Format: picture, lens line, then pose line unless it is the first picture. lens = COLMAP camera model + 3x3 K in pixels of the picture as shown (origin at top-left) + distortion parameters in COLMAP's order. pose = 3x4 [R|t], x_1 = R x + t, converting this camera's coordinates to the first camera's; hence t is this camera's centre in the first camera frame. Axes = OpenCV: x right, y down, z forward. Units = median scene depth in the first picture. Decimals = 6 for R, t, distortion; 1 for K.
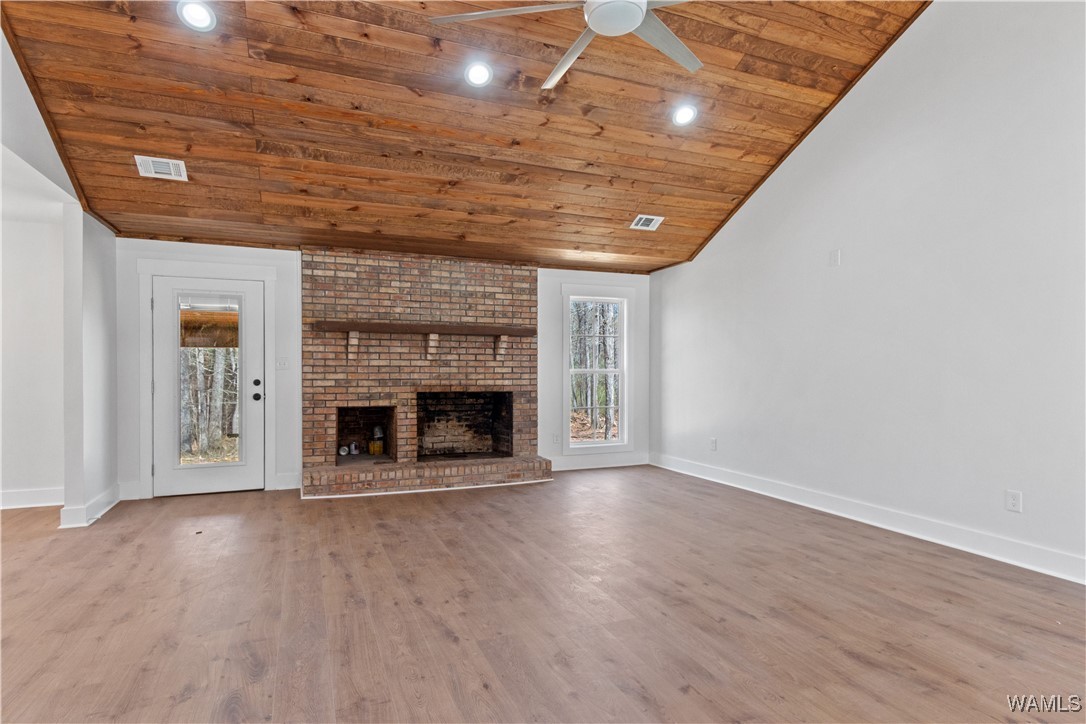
lens RADIAL K [[592.2, 0, 543.0], [0, 592.2, 362.0], [0, 0, 1]] dist [0.003380, 0.000853]
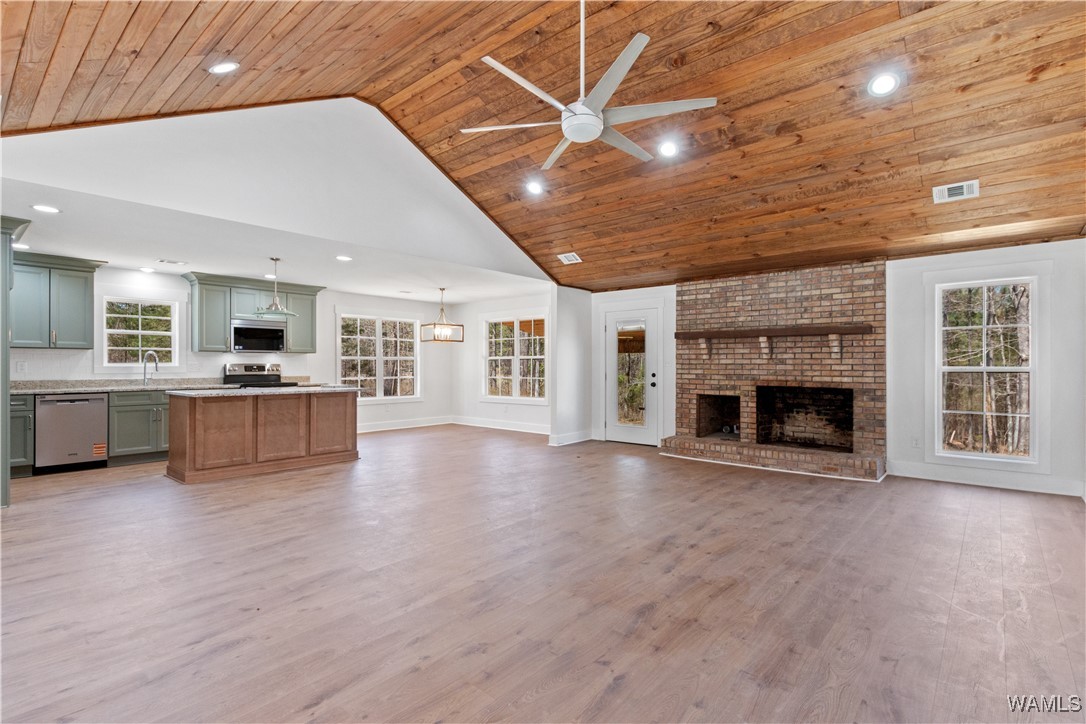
lens RADIAL K [[521.4, 0, 545.8], [0, 521.4, 347.6], [0, 0, 1]] dist [0.002292, 0.000231]
pose [[0.449275, -0.032578, -0.892799, 0.553063], [0.007916, 0.999441, -0.032485, 0.004889], [0.893358, 0.007527, 0.449282, 0.140812]]
